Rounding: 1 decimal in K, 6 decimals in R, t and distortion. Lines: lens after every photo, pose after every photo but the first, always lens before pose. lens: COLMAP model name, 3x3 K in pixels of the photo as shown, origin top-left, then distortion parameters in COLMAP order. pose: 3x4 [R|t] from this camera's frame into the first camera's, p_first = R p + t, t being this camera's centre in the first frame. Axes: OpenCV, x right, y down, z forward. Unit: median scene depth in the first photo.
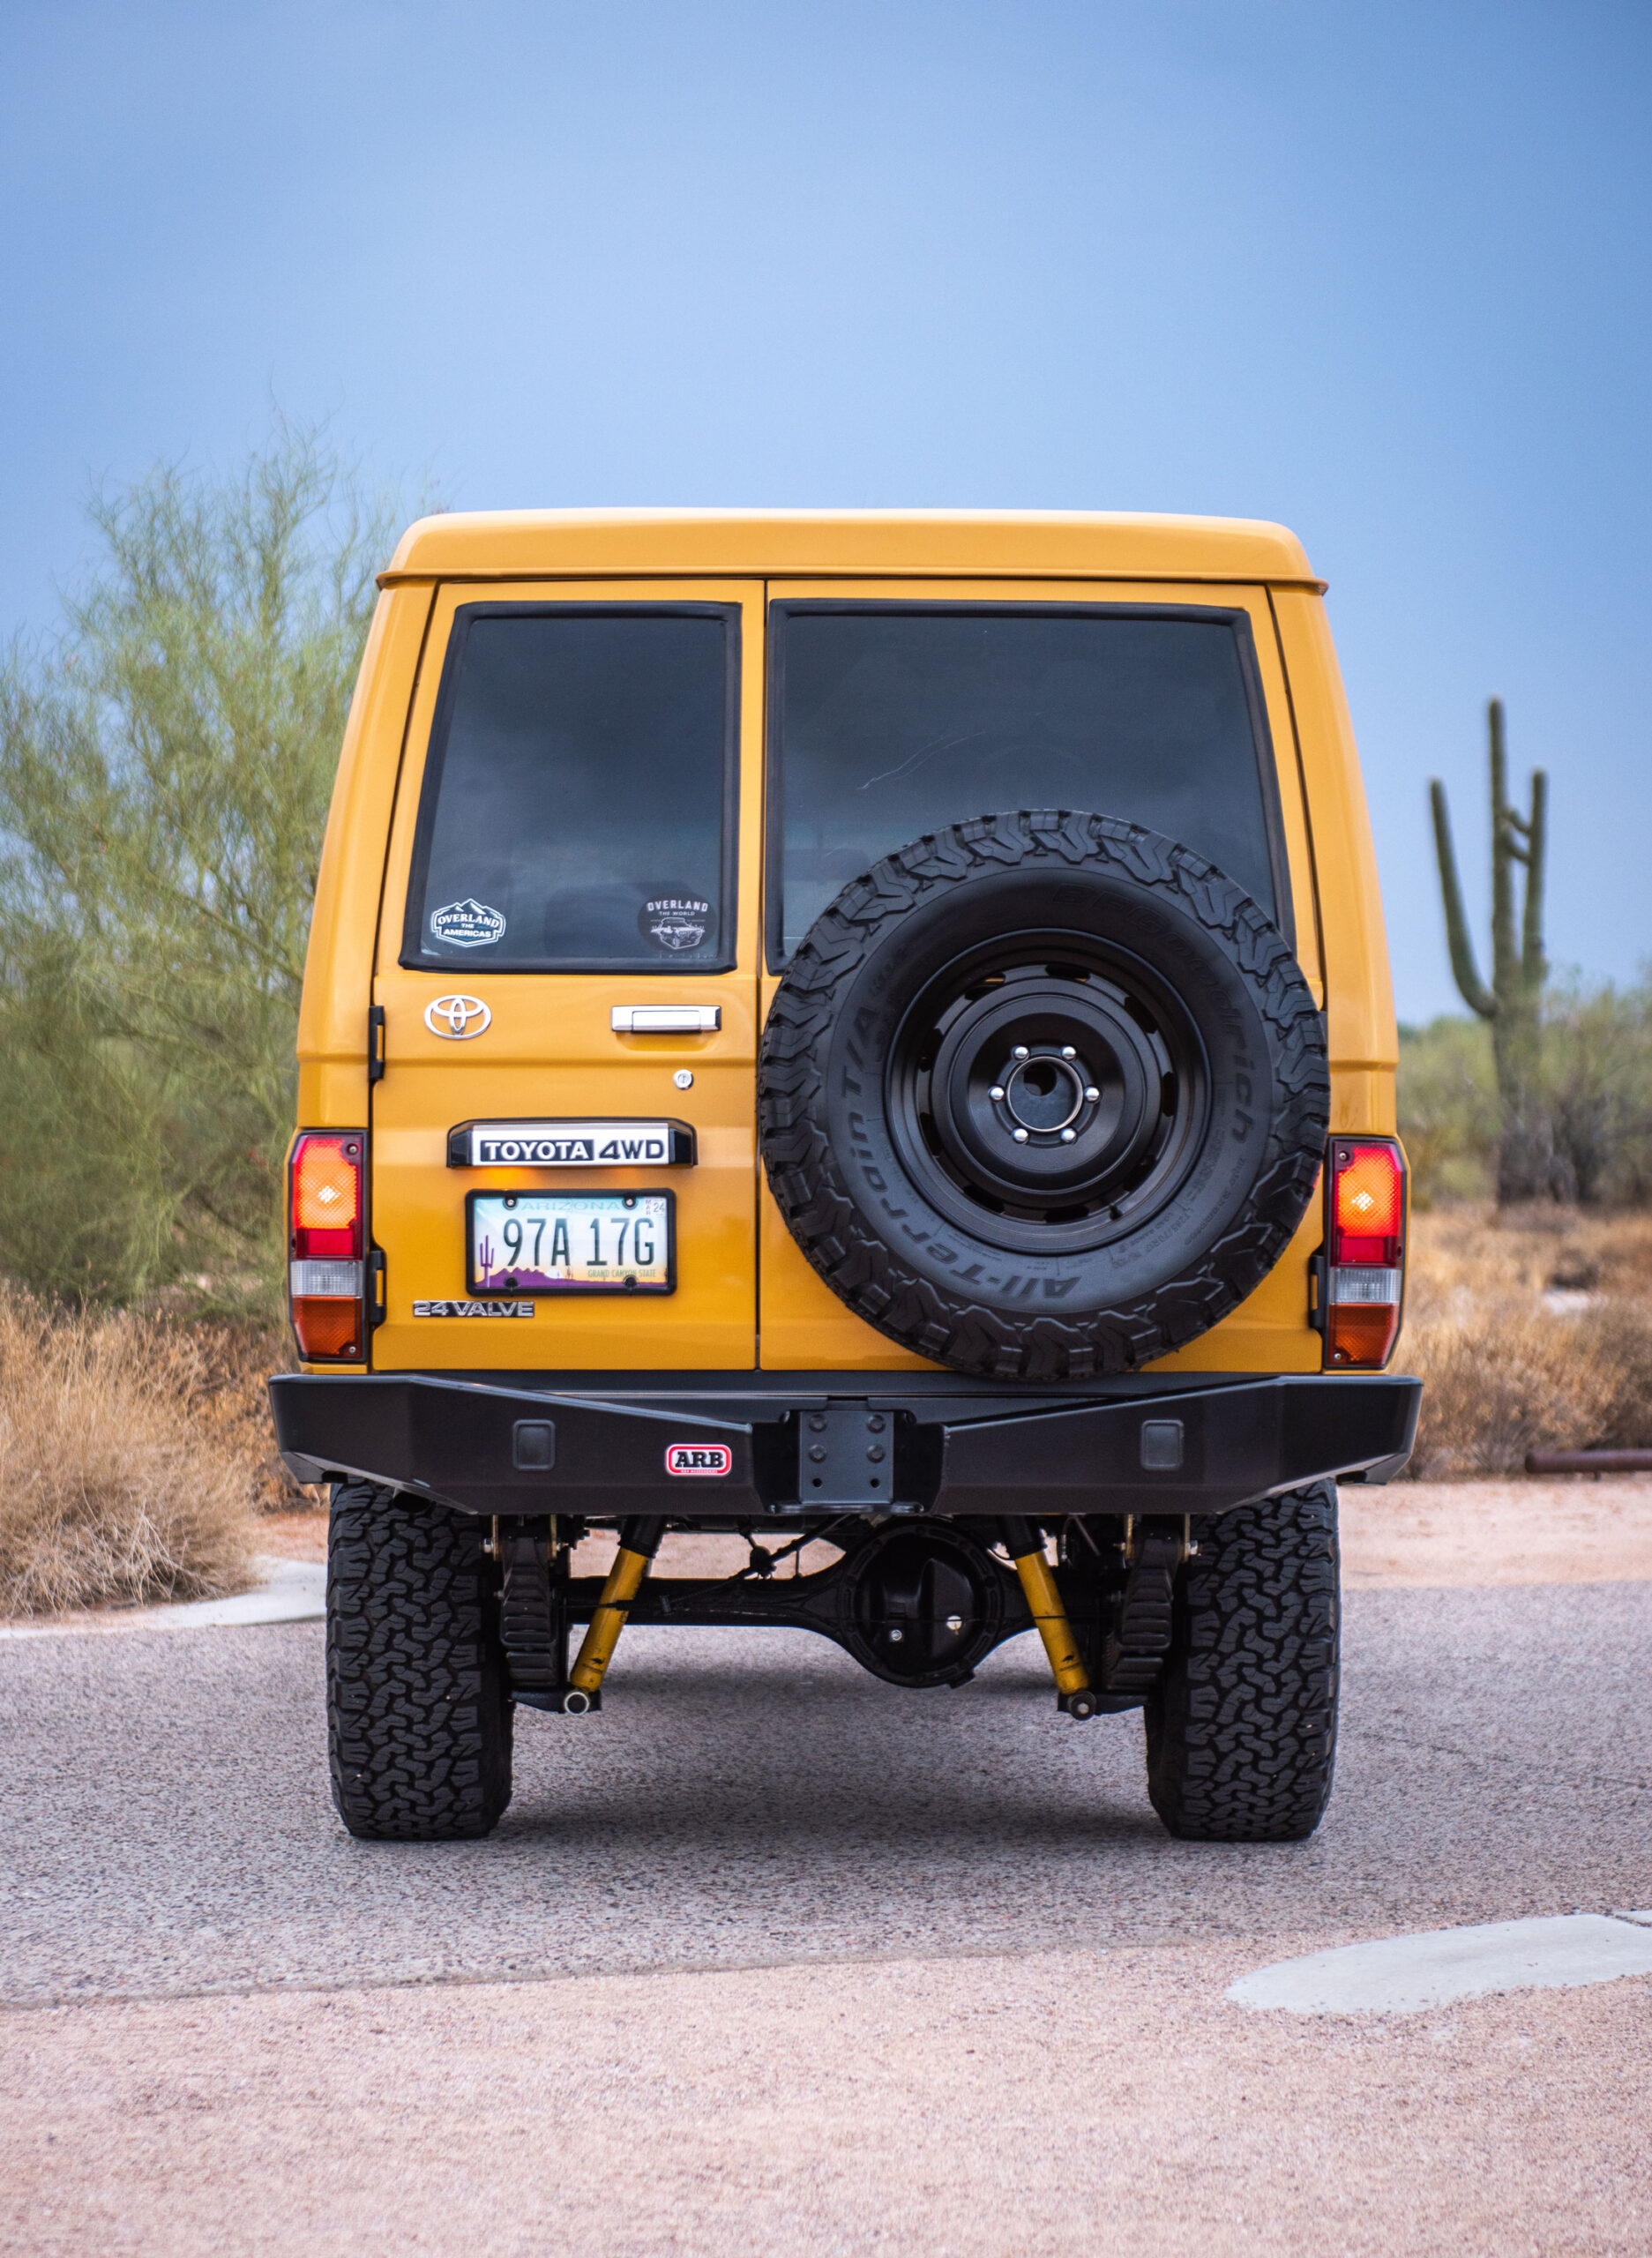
lens RADIAL K [[5632.0, 0, 734.9], [0, 5632.0, 1259.1], [0, 0, 1]] dist [0.080500, 0.000000]
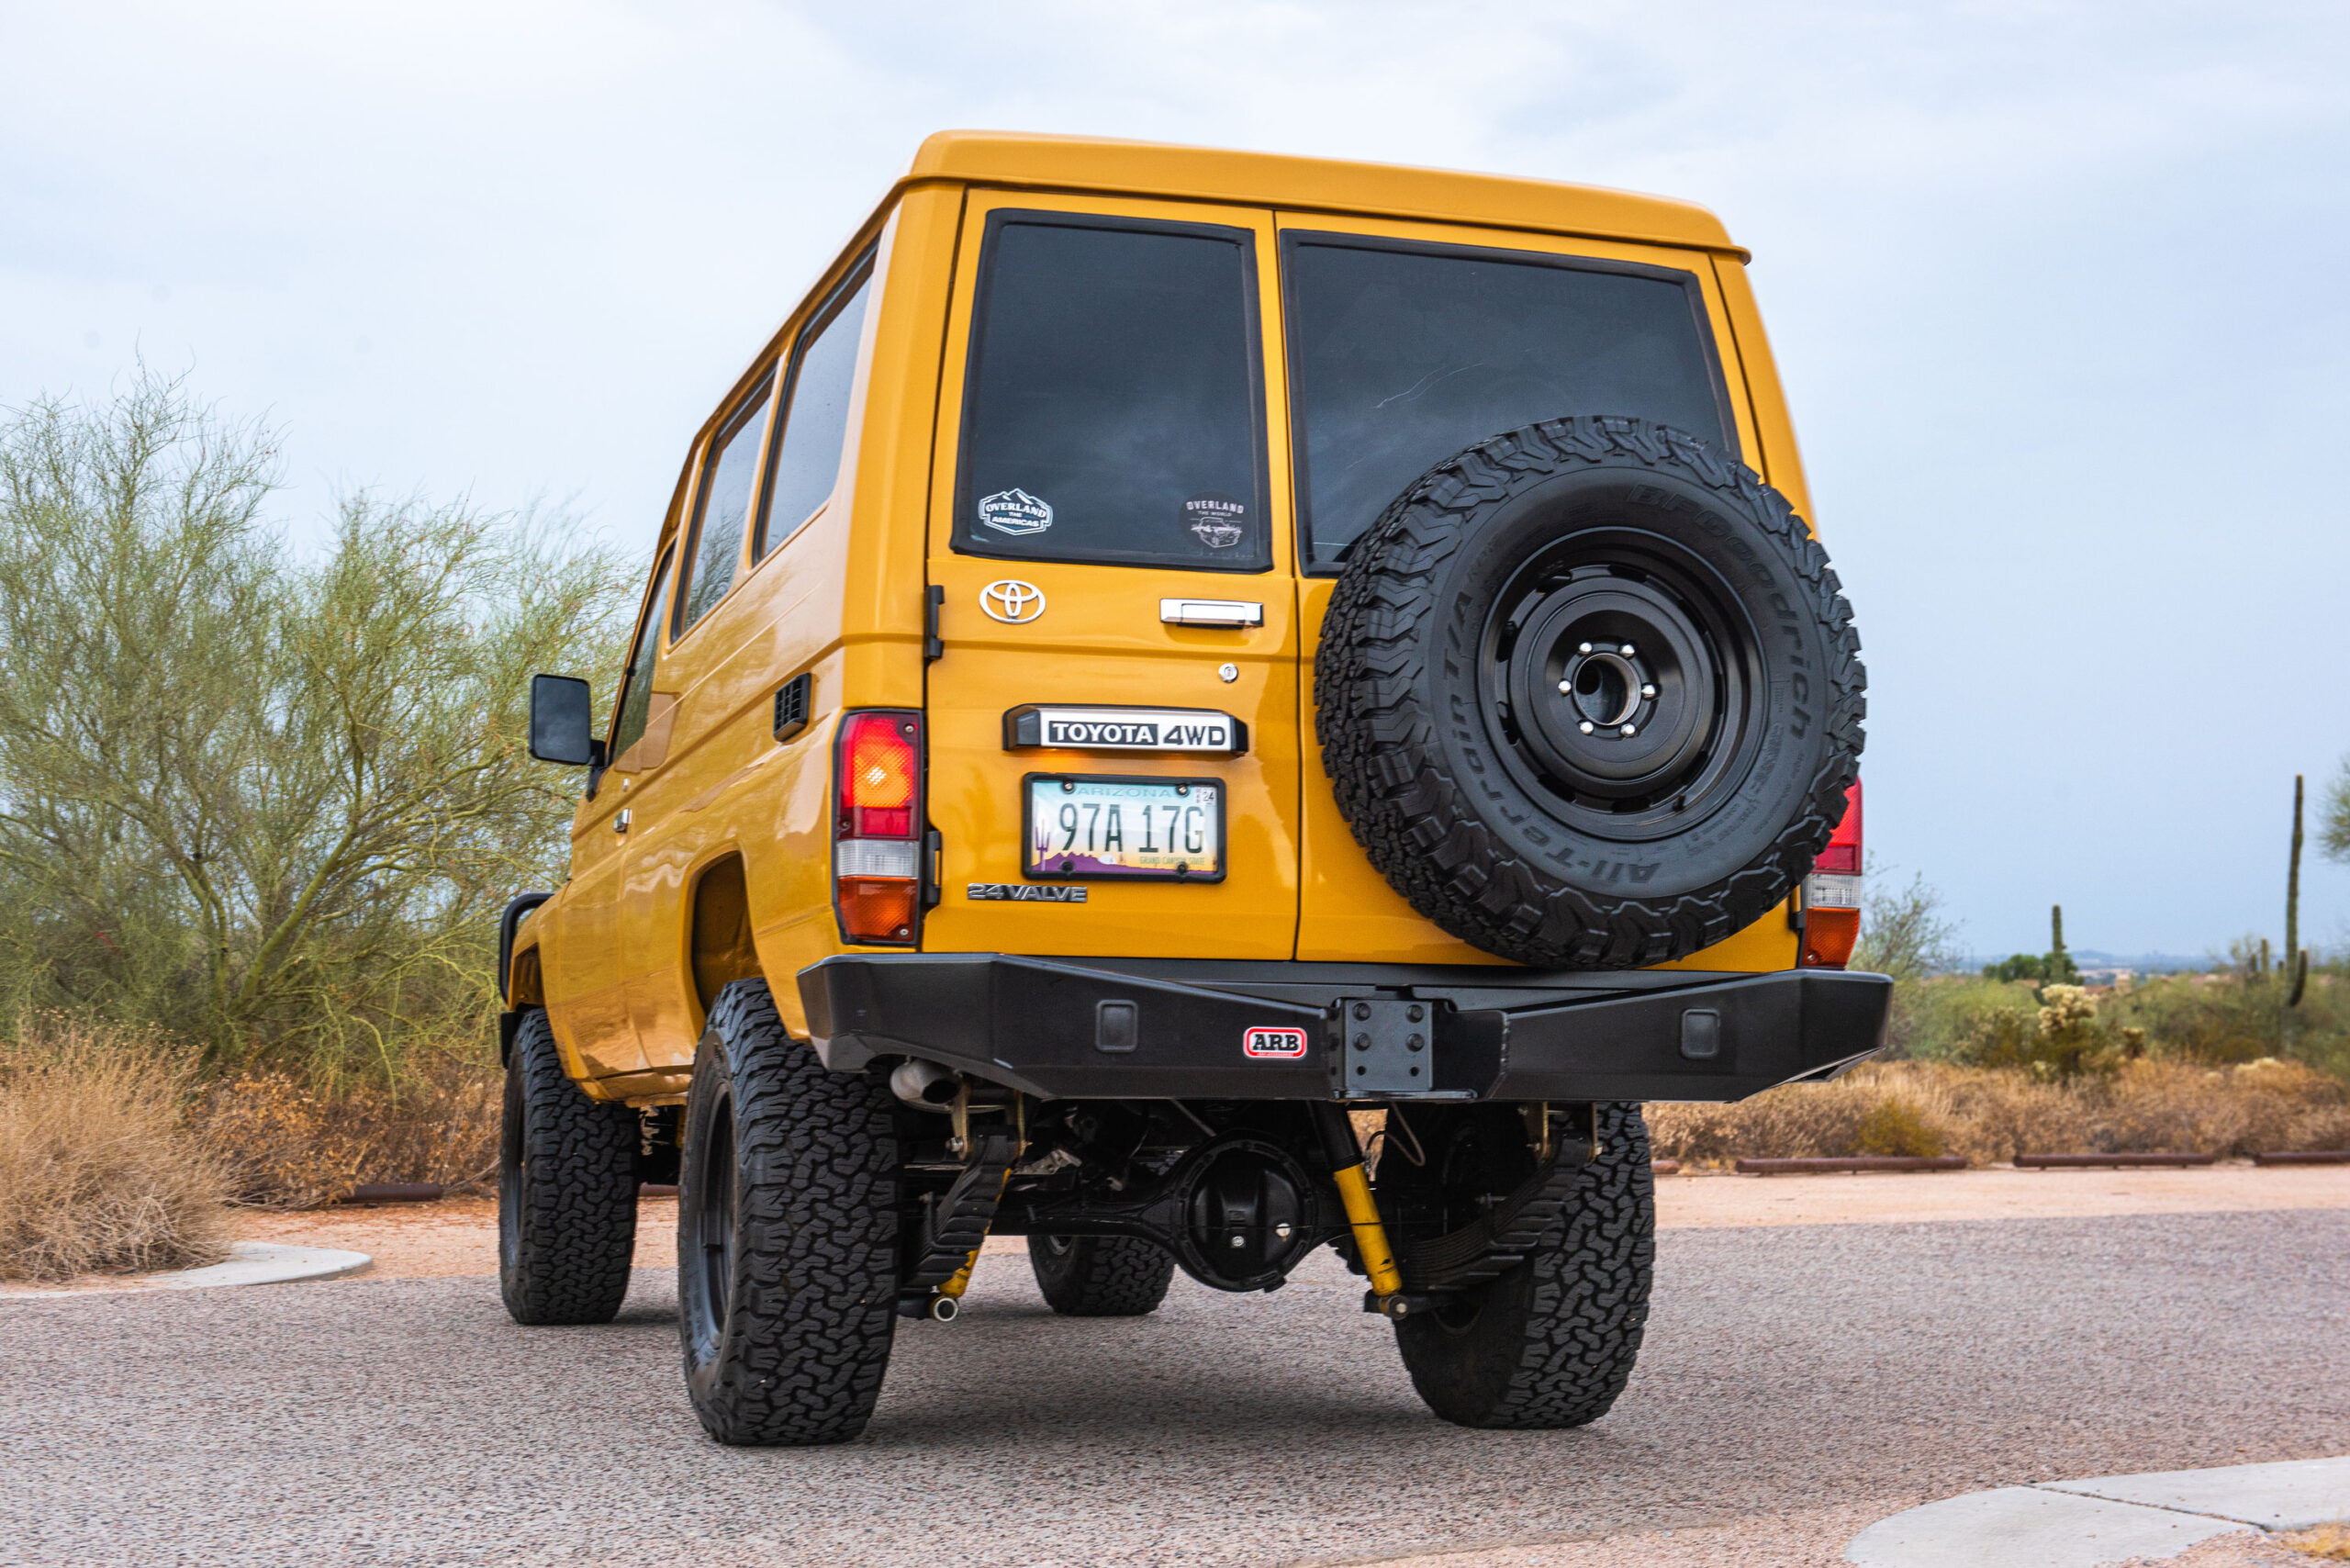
lens RADIAL K [[3456.3, 0, 1178.9], [0, 3456.3, 783.1], [0, 0, 1]] dist [0.086426, 0.000000]
pose [[0.956673, 0.032570, 0.289339, -0.197365], [-0.006041, 0.995730, -0.092112, 0.045438], [-0.291103, 0.086373, 0.952785, 0.409439]]
